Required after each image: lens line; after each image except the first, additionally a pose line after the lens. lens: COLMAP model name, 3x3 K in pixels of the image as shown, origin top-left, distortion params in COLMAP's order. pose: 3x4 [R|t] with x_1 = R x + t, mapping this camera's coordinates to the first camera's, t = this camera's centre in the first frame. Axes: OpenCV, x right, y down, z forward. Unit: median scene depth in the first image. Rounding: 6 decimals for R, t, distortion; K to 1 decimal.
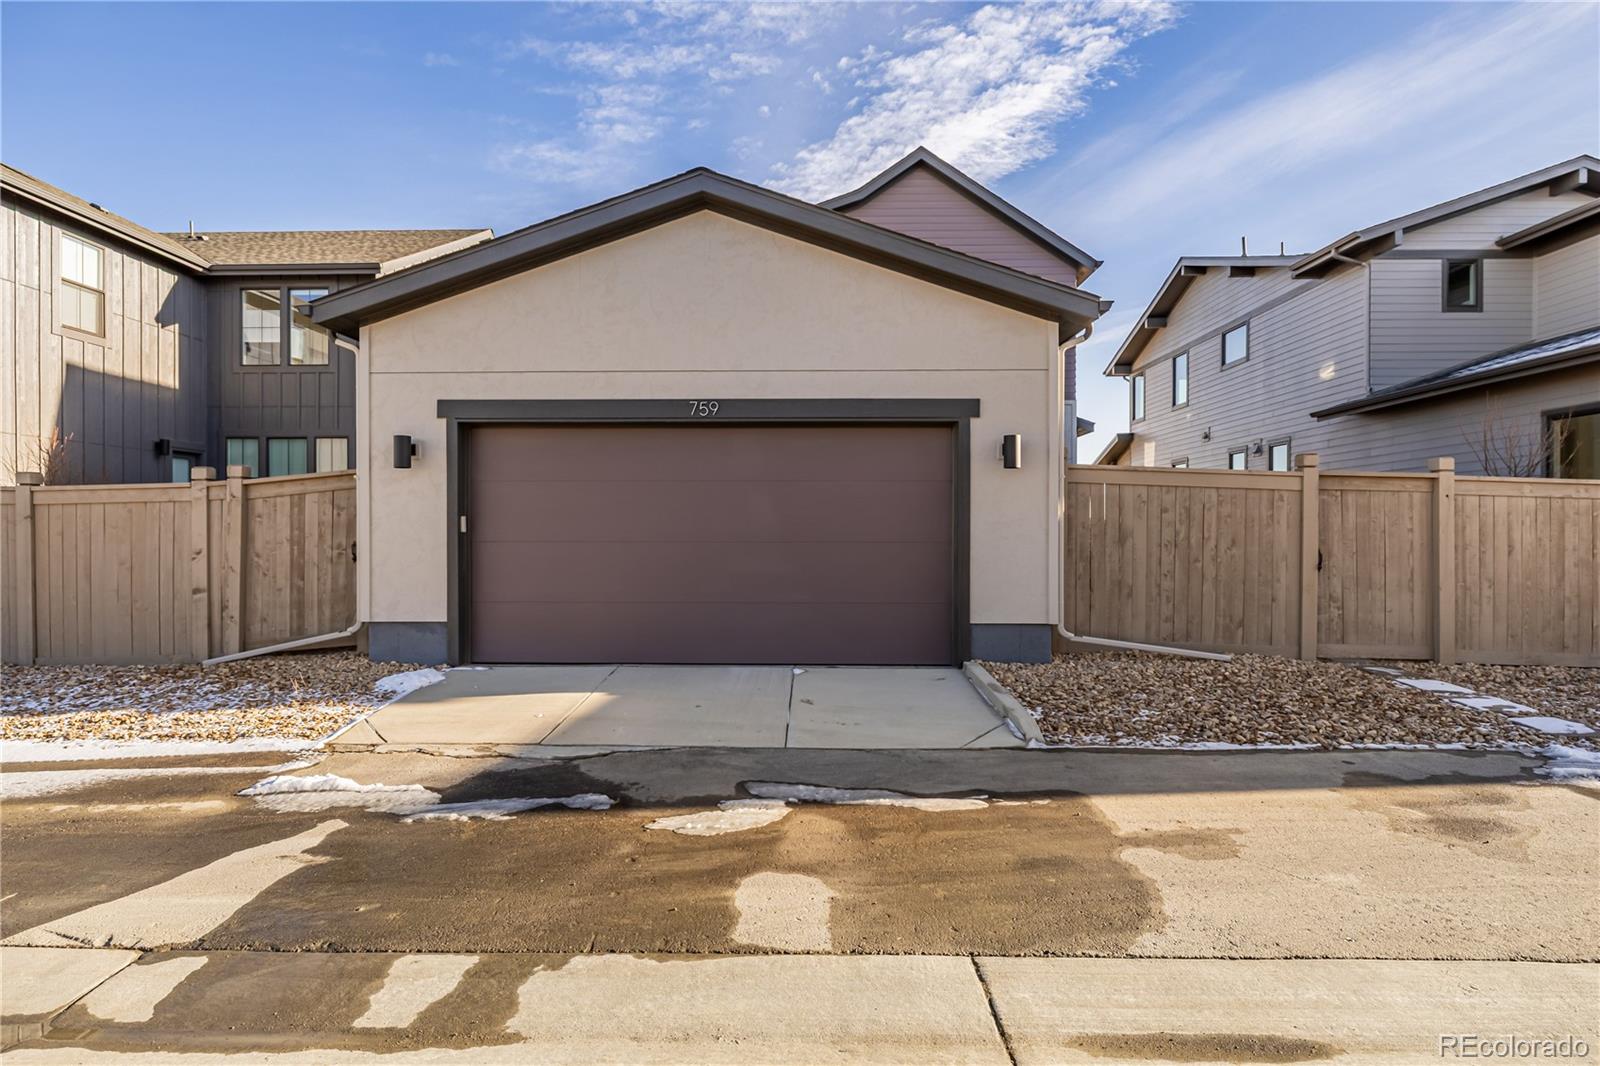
lens RADIAL K [[786.9, 0, 800.9], [0, 786.9, 532.9], [0, 0, 1]] dist [0.000006, 0.000782]
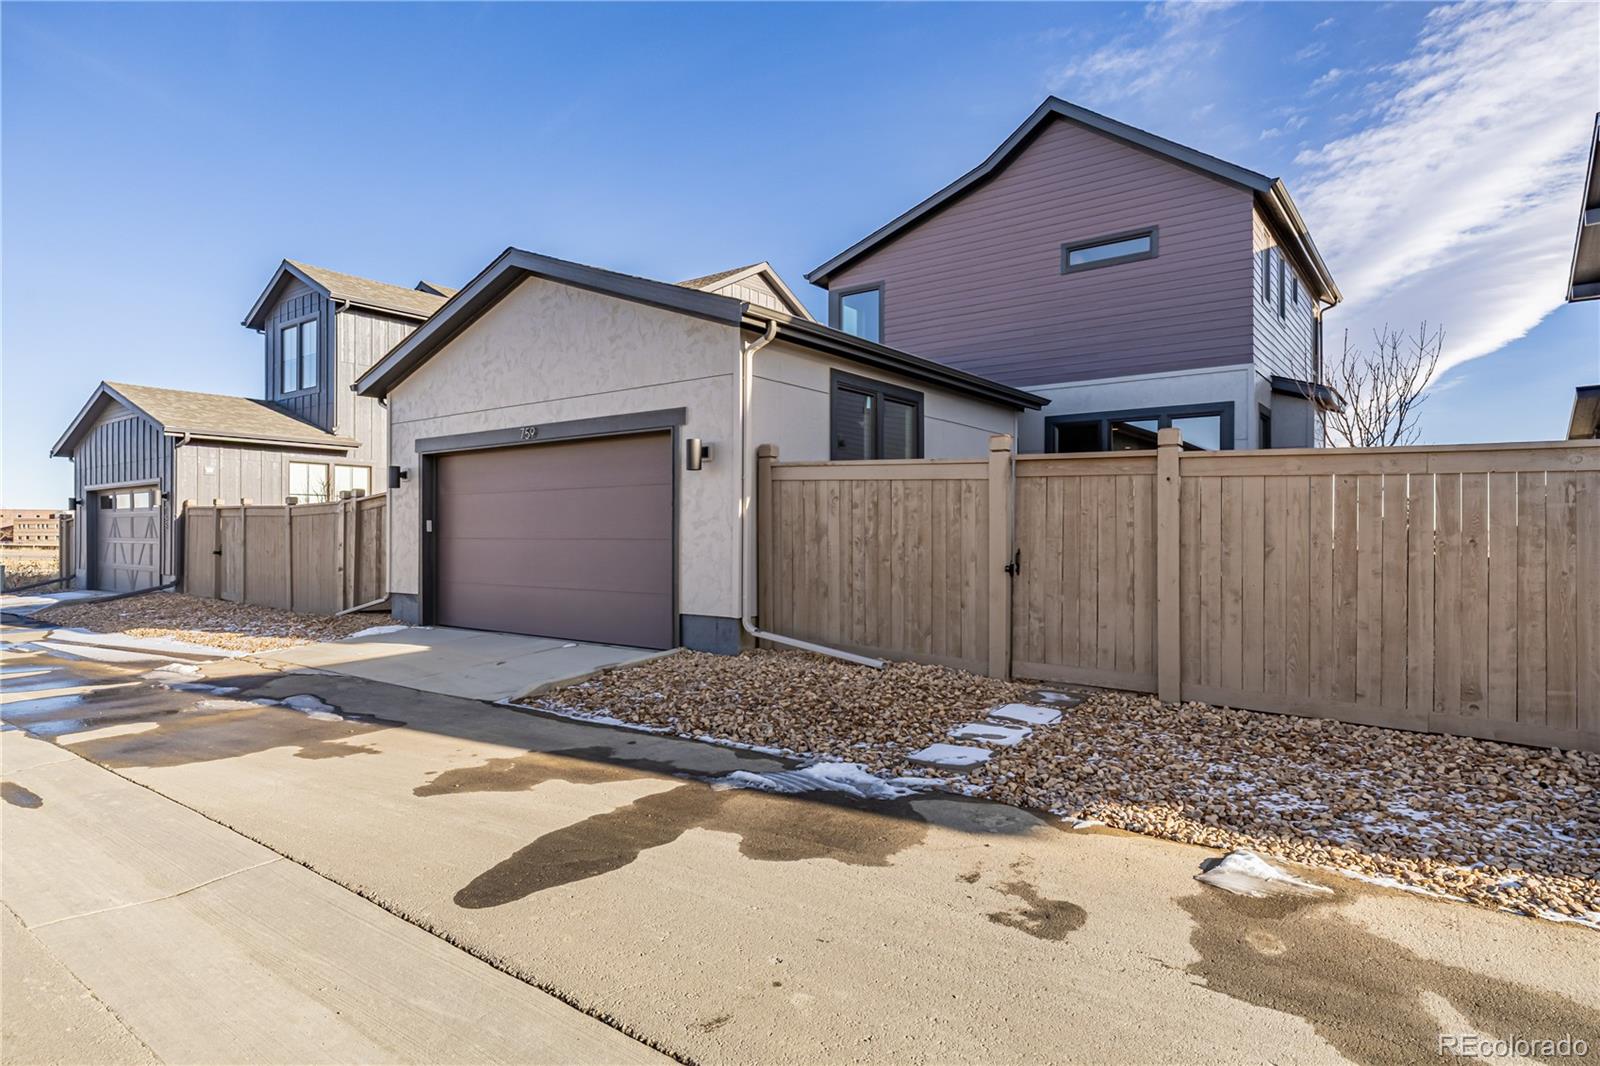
lens RADIAL K [[903.0, 0, 806.5], [0, 903.0, 533.6], [0, 0, 1]] dist [-0.000631, -0.000382]
pose [[0.808329, -0.002779, -0.588725, 1.051093], [-0.008610, 0.999826, -0.016540, 0.023067], [0.588669, 0.018438, 0.808164, 0.089070]]
